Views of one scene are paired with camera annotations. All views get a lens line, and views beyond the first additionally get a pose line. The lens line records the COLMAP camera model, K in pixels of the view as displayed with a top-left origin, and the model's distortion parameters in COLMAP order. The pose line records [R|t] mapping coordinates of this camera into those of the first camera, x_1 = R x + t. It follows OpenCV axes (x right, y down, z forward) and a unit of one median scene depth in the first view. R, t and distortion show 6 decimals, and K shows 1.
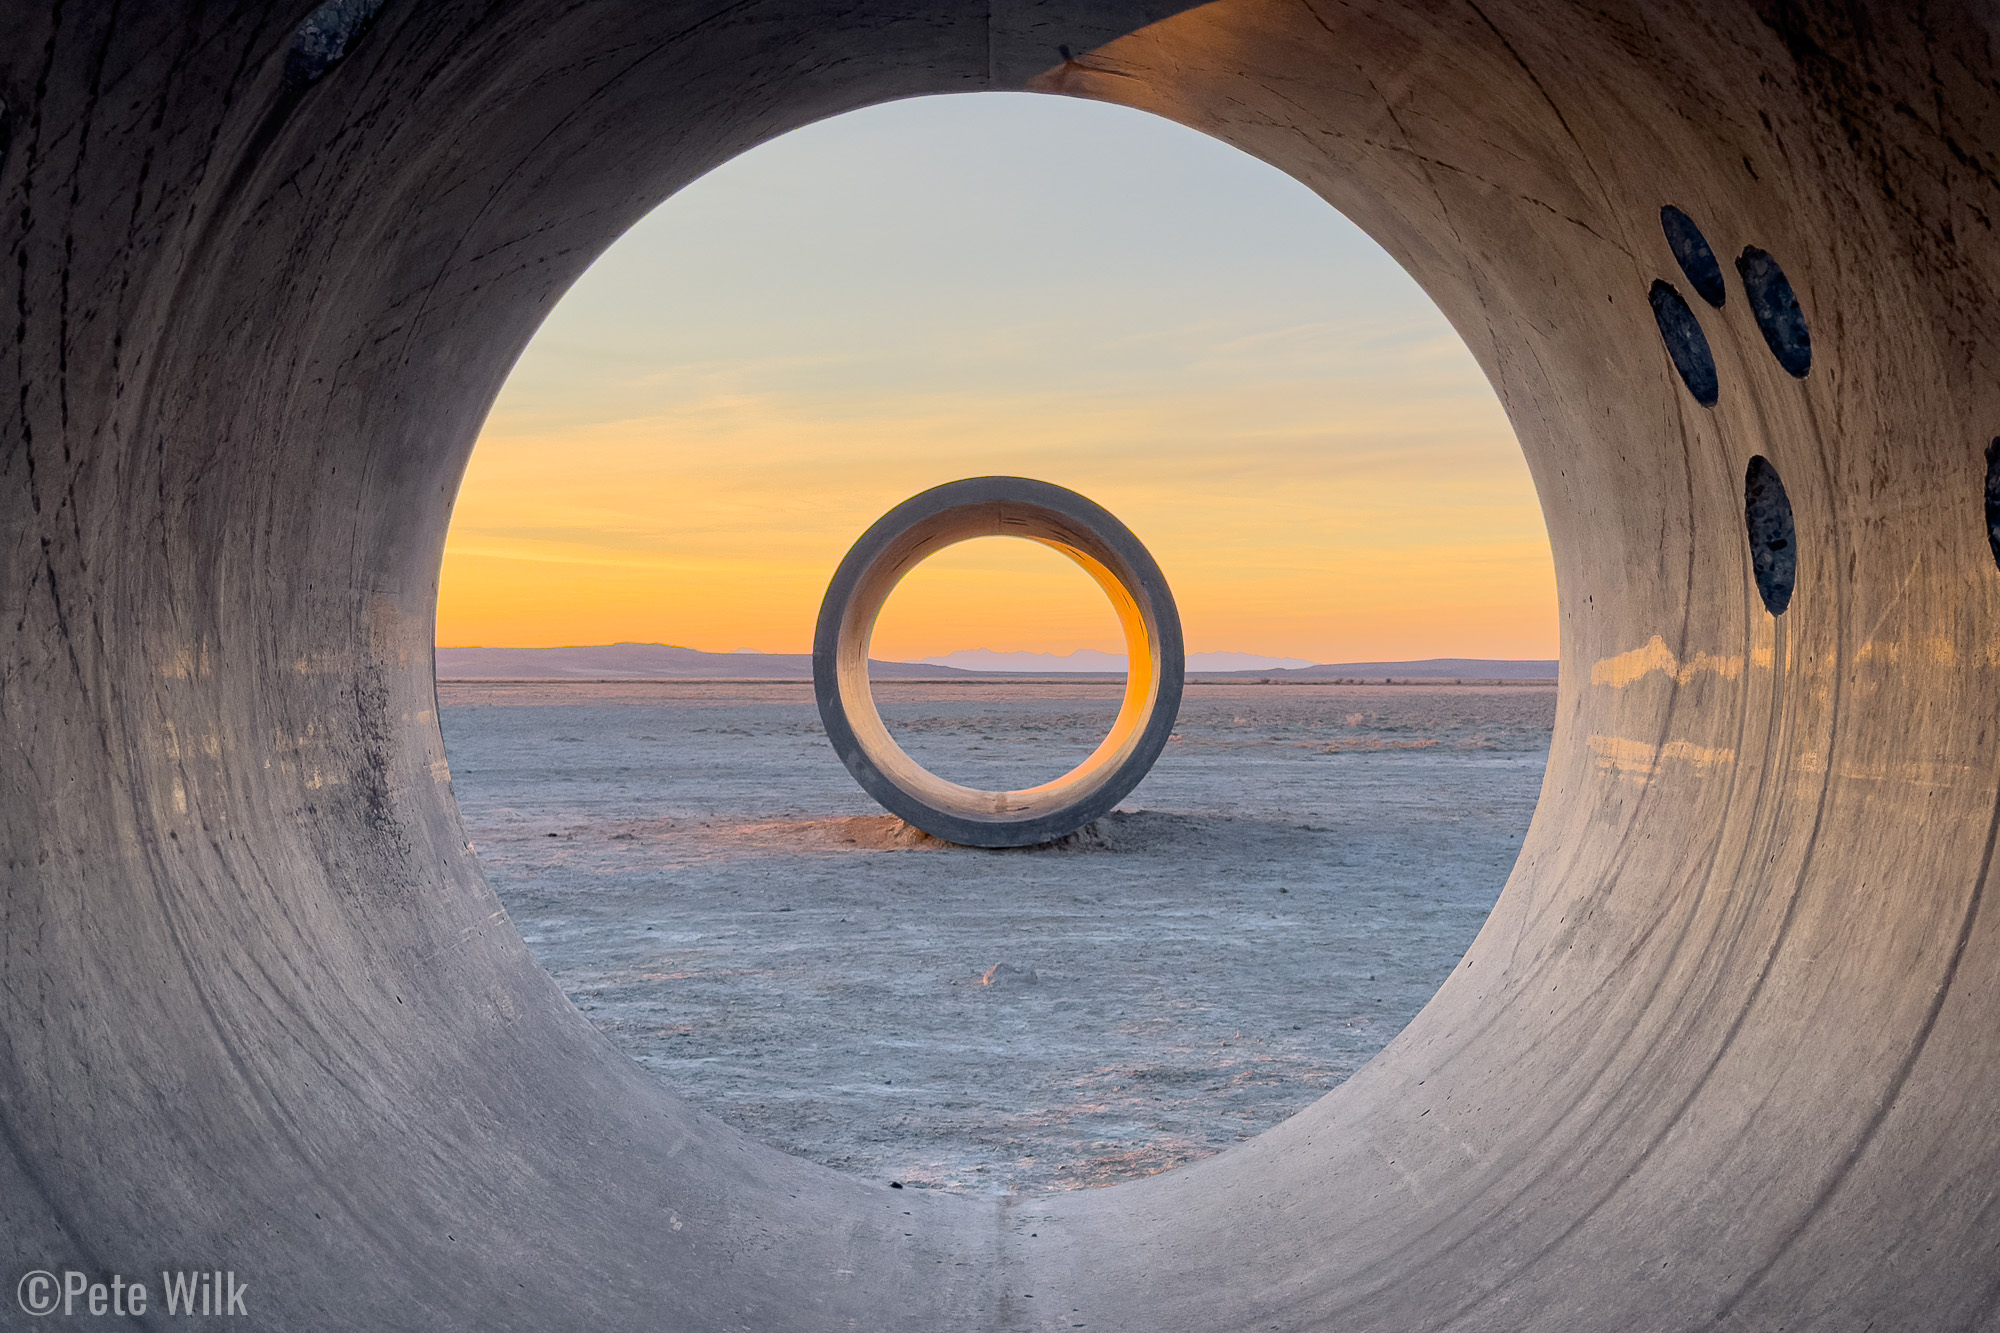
lens RADIAL K [[3193.7, 0, 1004.6], [0, 3193.7, 657.4], [0, 0, 1]] dist [0.119833, 0.000000]
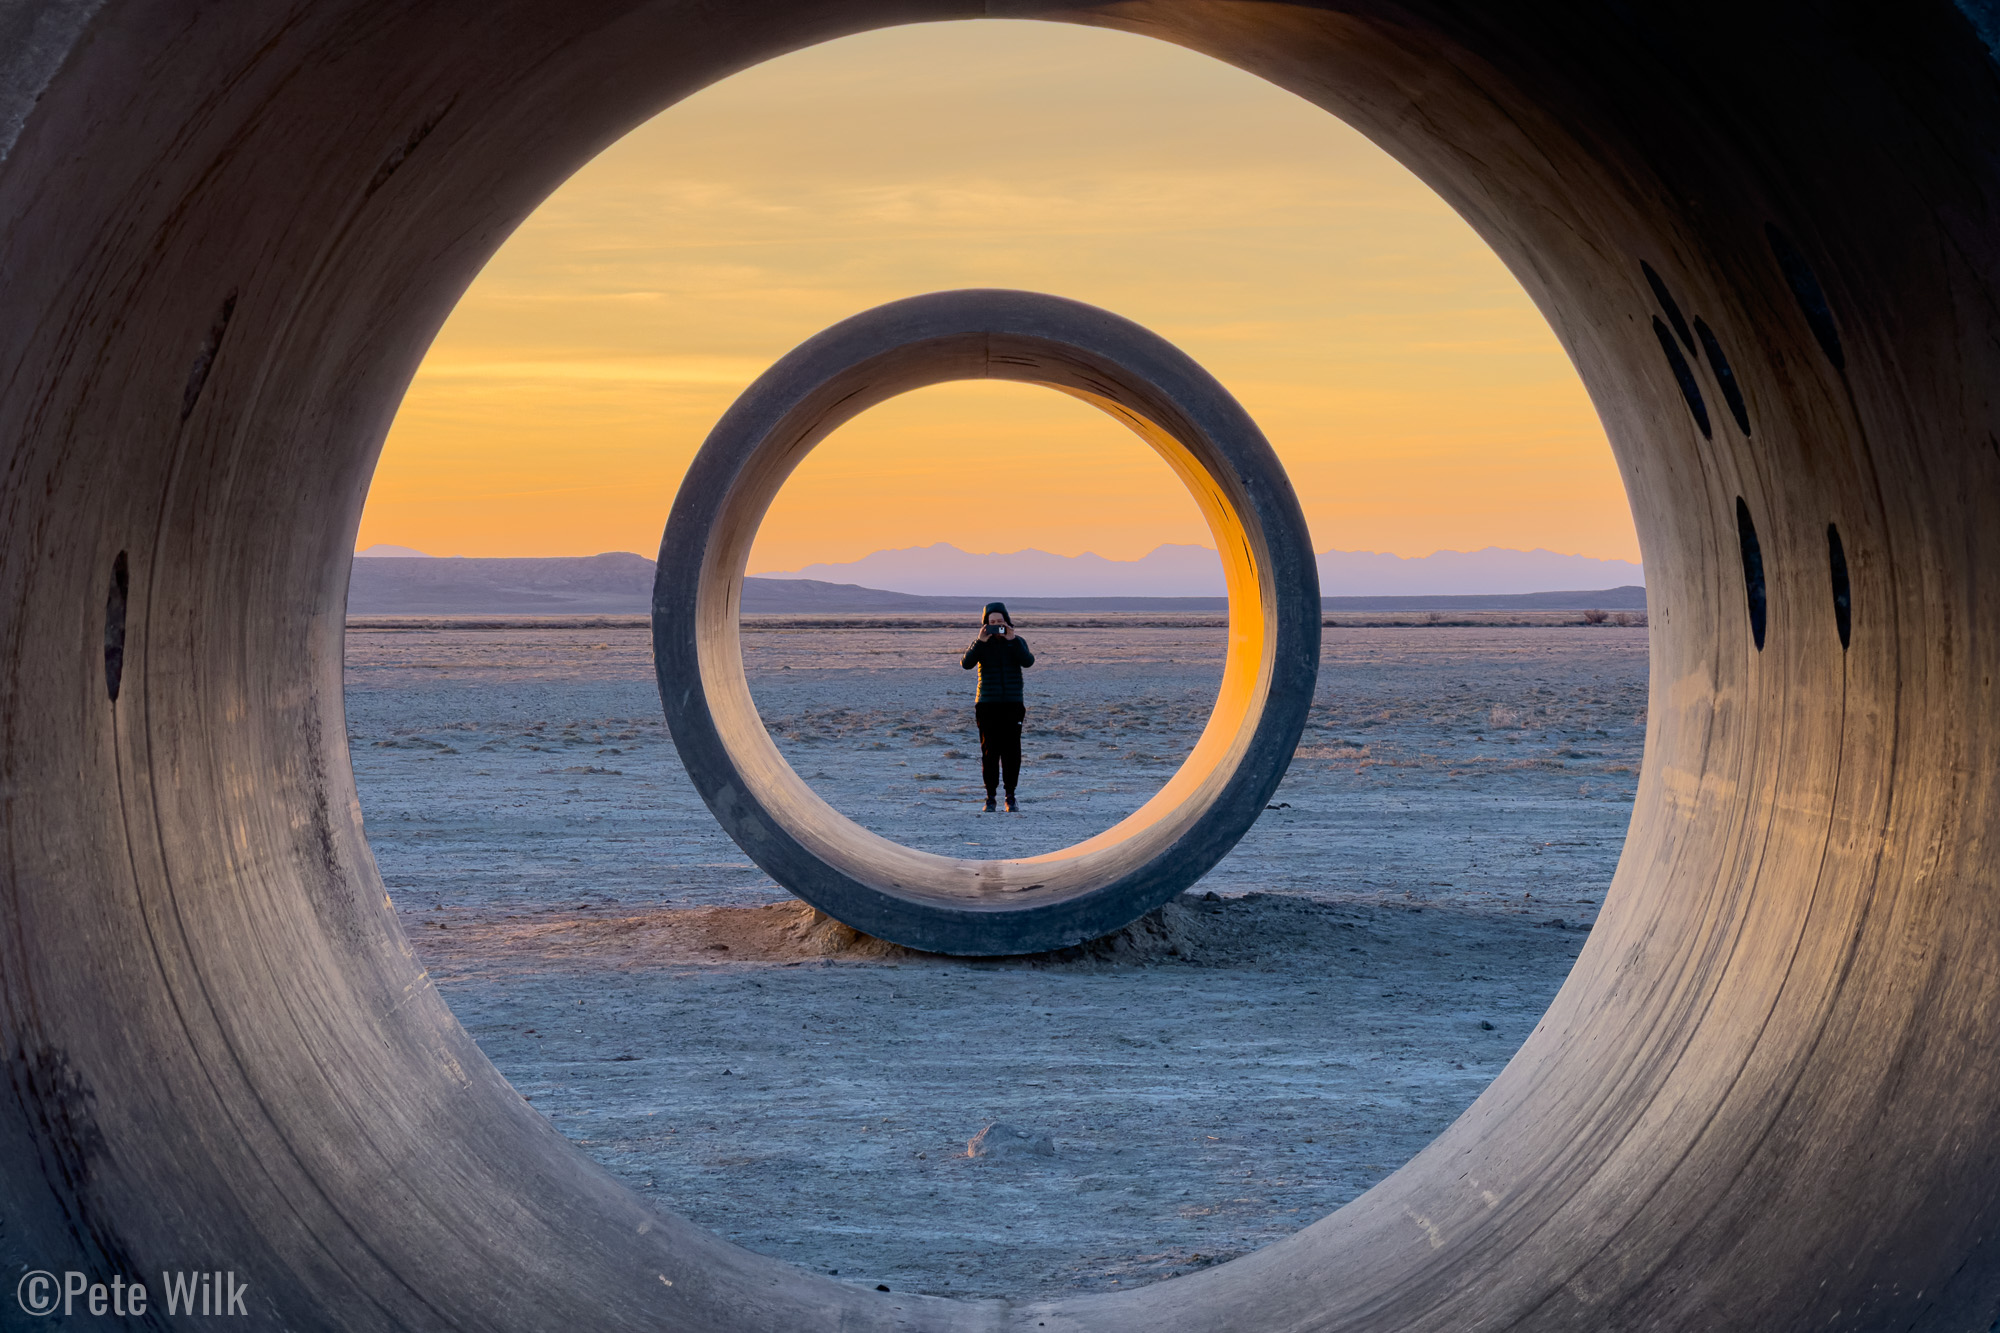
lens RADIAL K [[7295.8, 0, 995.0], [0, 7295.8, 670.1], [0, 0, 1]] dist [0.937130, 0.000000]
pose [[0.999991, -0.004223, 0.000475, -0.002113], [0.004216, 0.999894, 0.013942, -0.016971], [-0.000534, -0.013940, 0.999903, -0.559696]]
